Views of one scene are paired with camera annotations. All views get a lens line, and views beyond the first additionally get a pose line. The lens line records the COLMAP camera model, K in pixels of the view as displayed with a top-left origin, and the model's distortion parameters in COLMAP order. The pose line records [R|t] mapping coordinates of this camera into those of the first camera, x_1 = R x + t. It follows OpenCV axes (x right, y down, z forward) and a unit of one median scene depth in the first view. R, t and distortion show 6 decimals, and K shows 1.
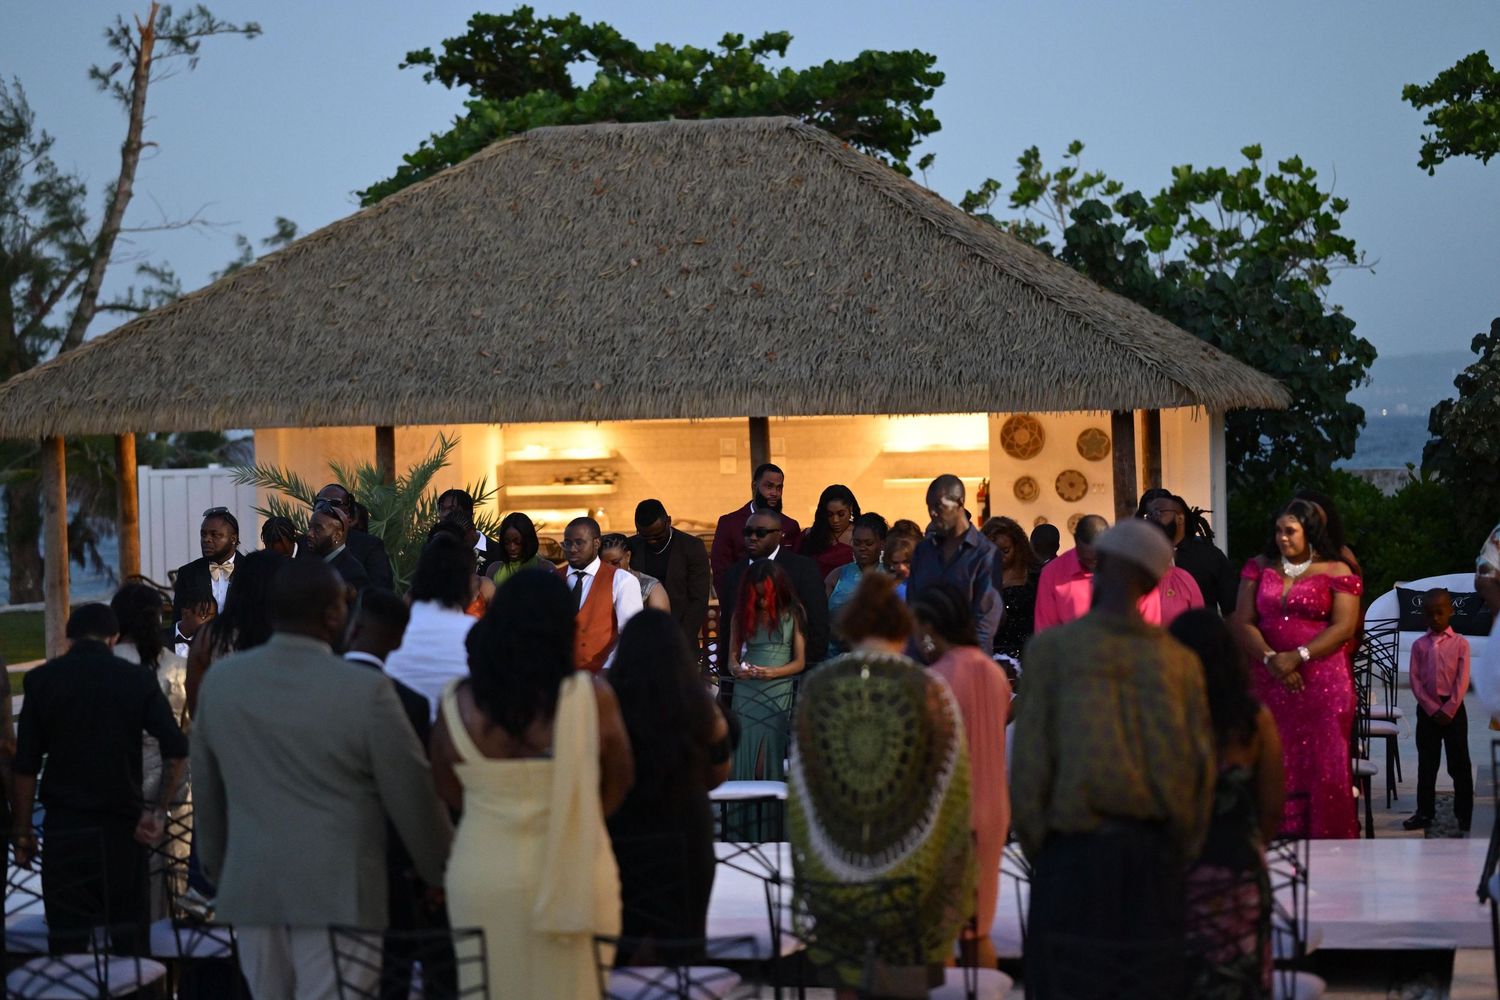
lens RADIAL K [[3655.2, 0, 749.8], [0, 3655.2, 497.7], [0, 0, 1]] dist [-0.171913, 0.000000]
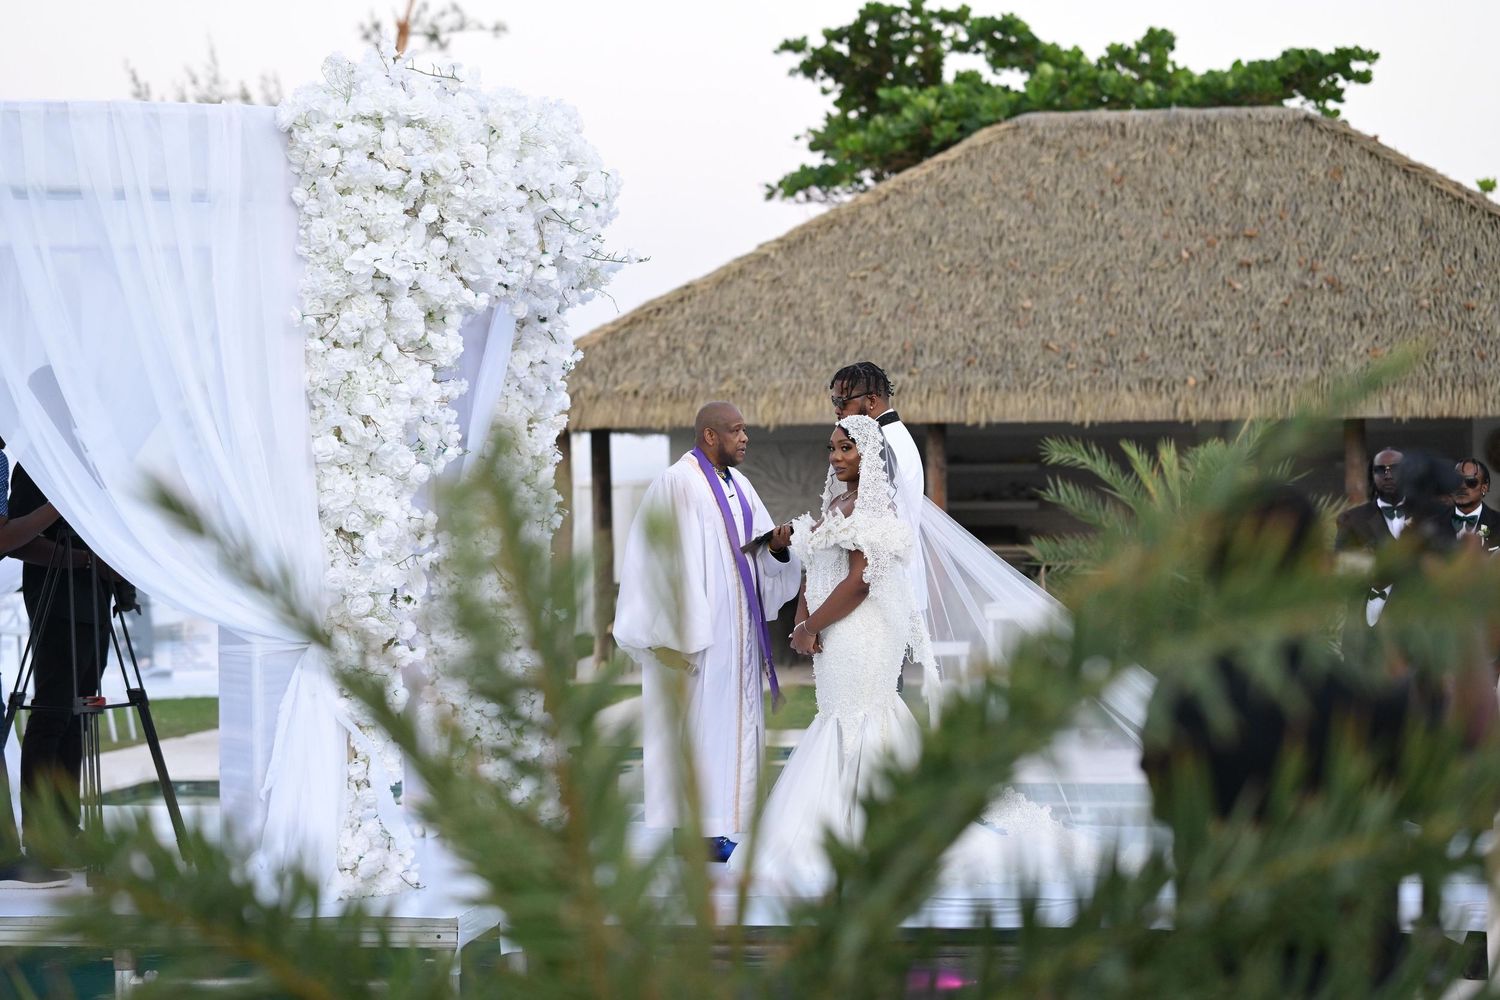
lens RADIAL K [[3655.2, 0, 750.2], [0, 3655.2, 503.1], [0, 0, 1]] dist [-0.171913, 0.000000]
pose [[0.999464, 0.012821, 0.030137, -0.168859], [-0.012481, 0.999857, -0.011442, 0.011585], [-0.030279, 0.011059, 0.999480, 0.065517]]
